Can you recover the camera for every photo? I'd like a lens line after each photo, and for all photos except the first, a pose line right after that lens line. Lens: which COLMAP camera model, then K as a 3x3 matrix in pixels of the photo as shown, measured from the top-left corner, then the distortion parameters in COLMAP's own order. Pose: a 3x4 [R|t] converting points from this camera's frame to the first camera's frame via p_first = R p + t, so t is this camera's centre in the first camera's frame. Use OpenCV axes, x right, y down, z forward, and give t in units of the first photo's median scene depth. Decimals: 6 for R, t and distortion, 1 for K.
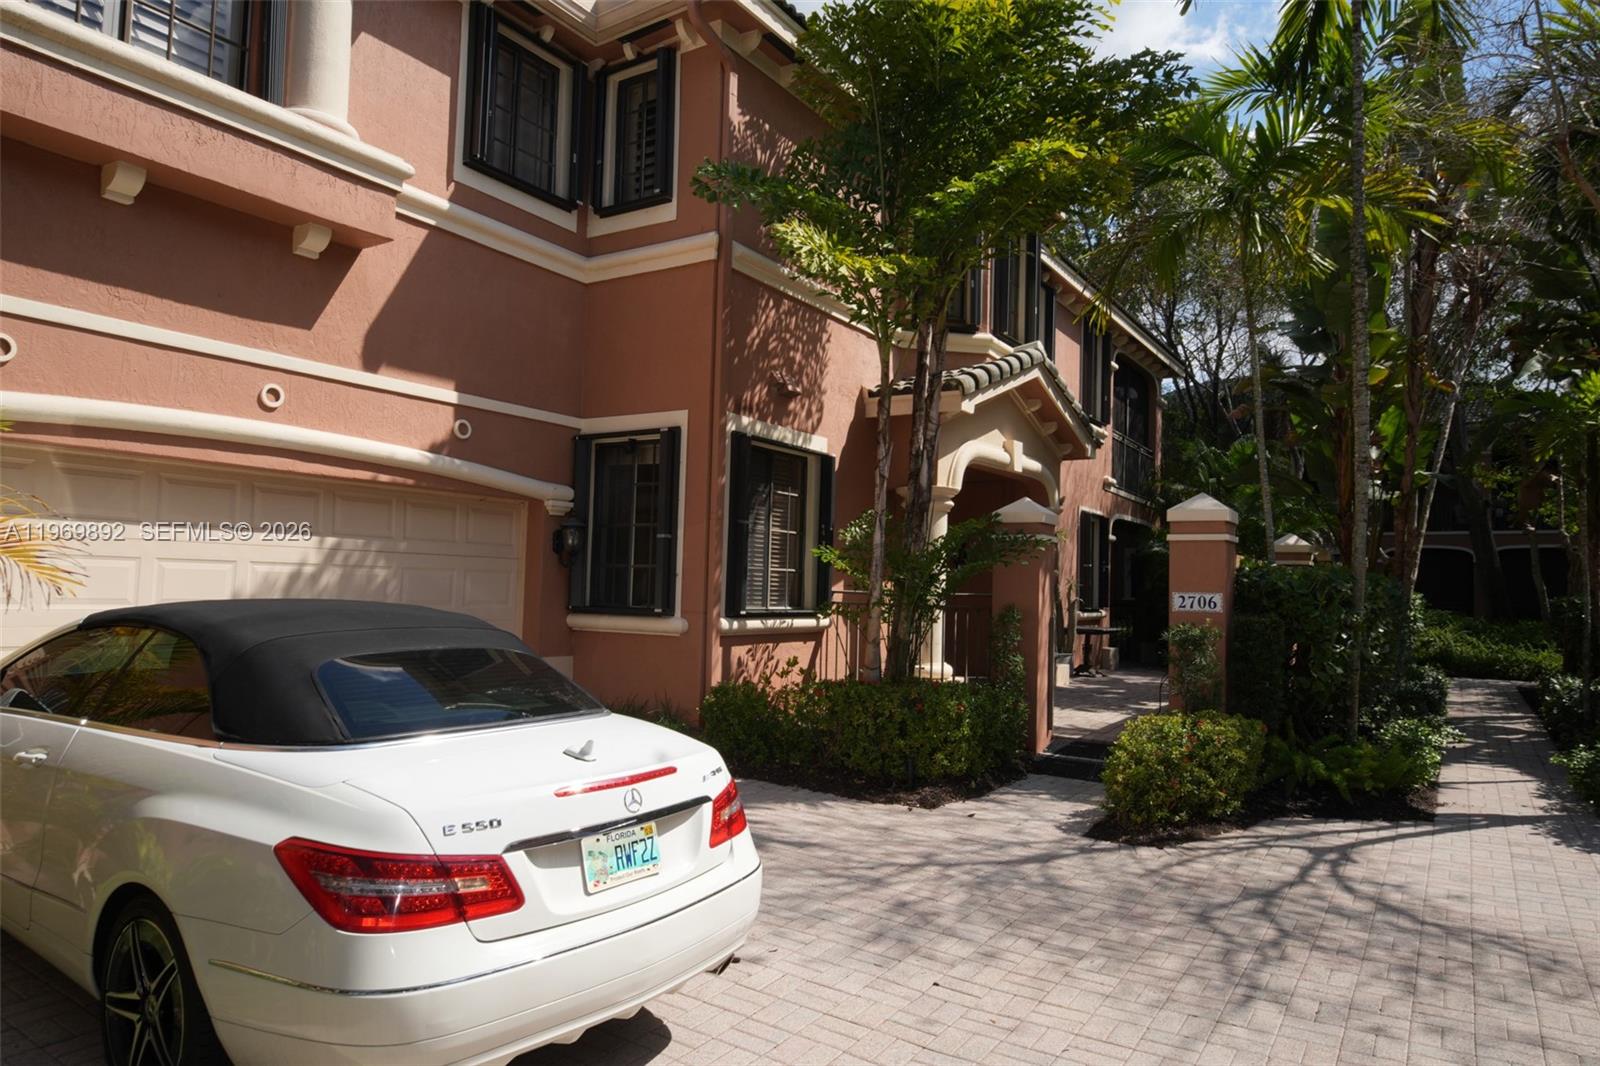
lens RADIAL K [[1001.3, 0, 795.3], [0, 1001.3, 533.4], [0, 0, 1]] dist [0.032430, -0.045644]
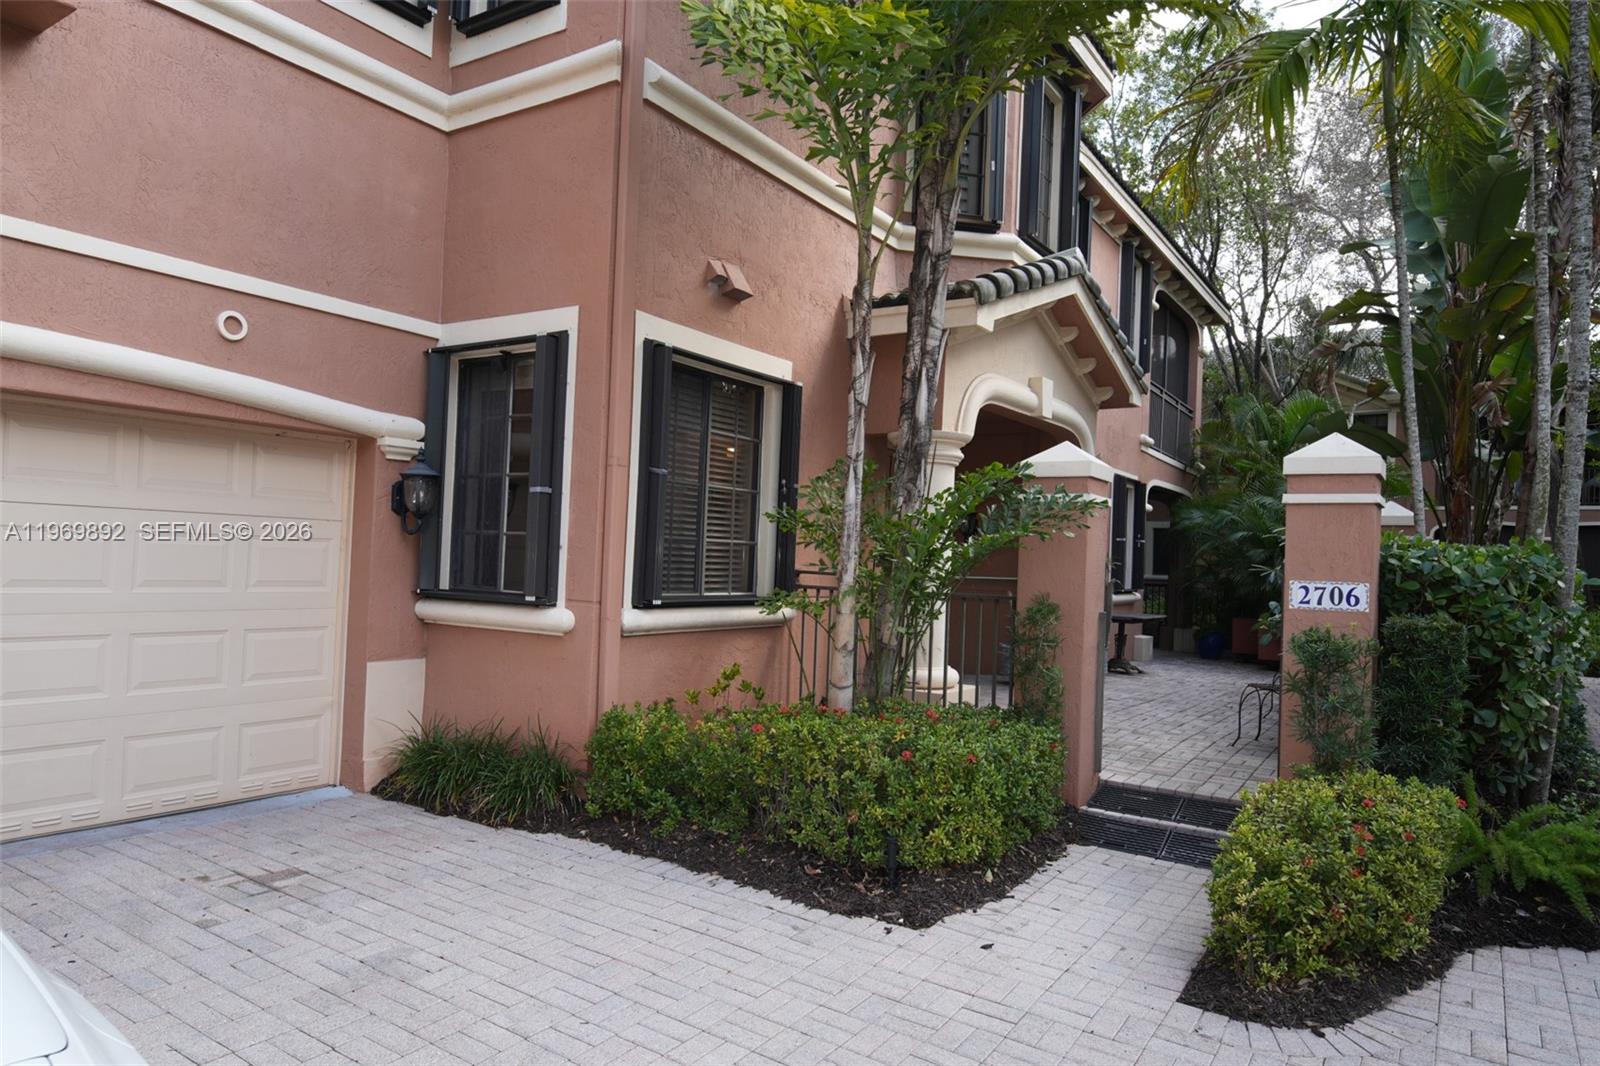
lens RADIAL K [[1001.3, 0, 803.3], [0, 1001.3, 535.7], [0, 0, 1]] dist [0.032430, -0.045644]
pose [[0.999947, 0.010271, 0.001050, 0.044722], [-0.010298, 0.999484, 0.030432, 0.010553], [-0.000737, -0.030441, 0.999536, 0.294245]]
